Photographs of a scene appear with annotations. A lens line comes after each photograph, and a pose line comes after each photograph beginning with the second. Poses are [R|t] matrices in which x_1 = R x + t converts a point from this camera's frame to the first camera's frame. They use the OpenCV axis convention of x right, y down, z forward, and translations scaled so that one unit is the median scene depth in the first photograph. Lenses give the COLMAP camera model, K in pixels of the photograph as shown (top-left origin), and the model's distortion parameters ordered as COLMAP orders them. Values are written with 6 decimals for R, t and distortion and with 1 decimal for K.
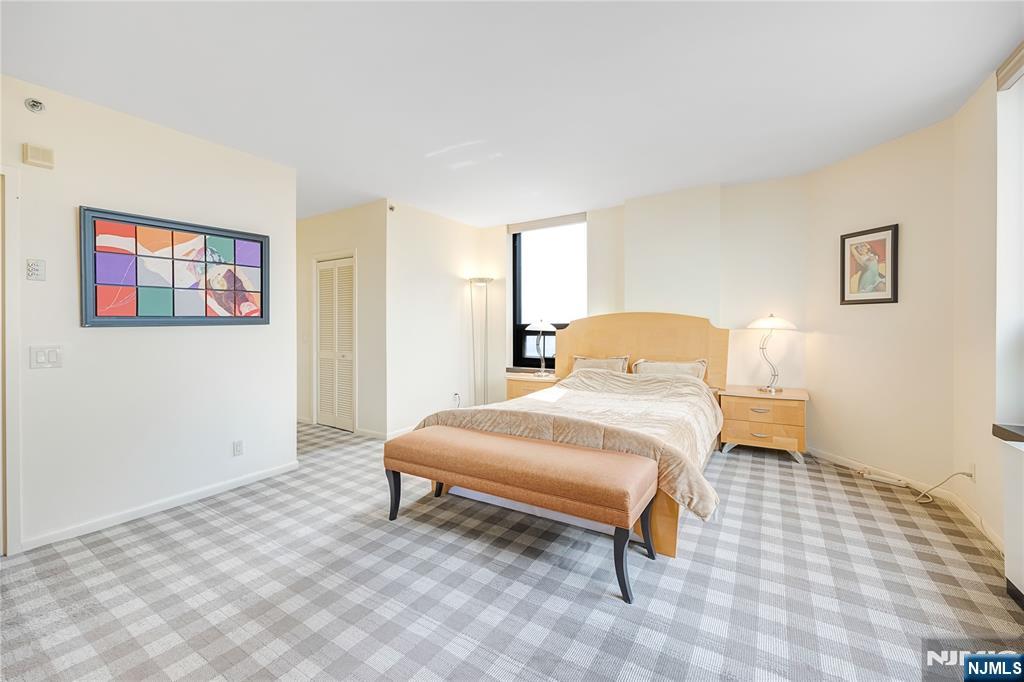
lens RADIAL K [[419.9, 0, 508.9], [0, 419.9, 336.4], [0, 0, 1]] dist [-0.012193, -0.000210]
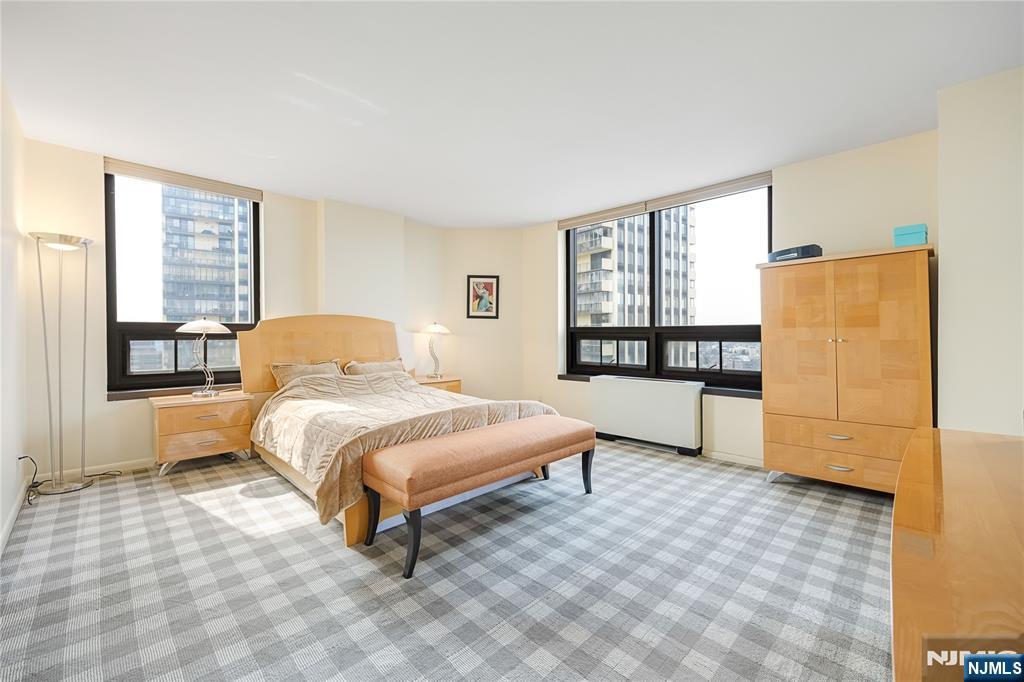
lens RADIAL K [[419.9, 0, 511.6], [0, 419.9, 338.1], [0, 0, 1]] dist [-0.012193, -0.000210]
pose [[0.210742, -0.003022, 0.977537, -0.820812], [0.013393, 0.999910, 0.000204, 0.003276], [-0.977450, 0.013049, 0.210764, 0.541184]]
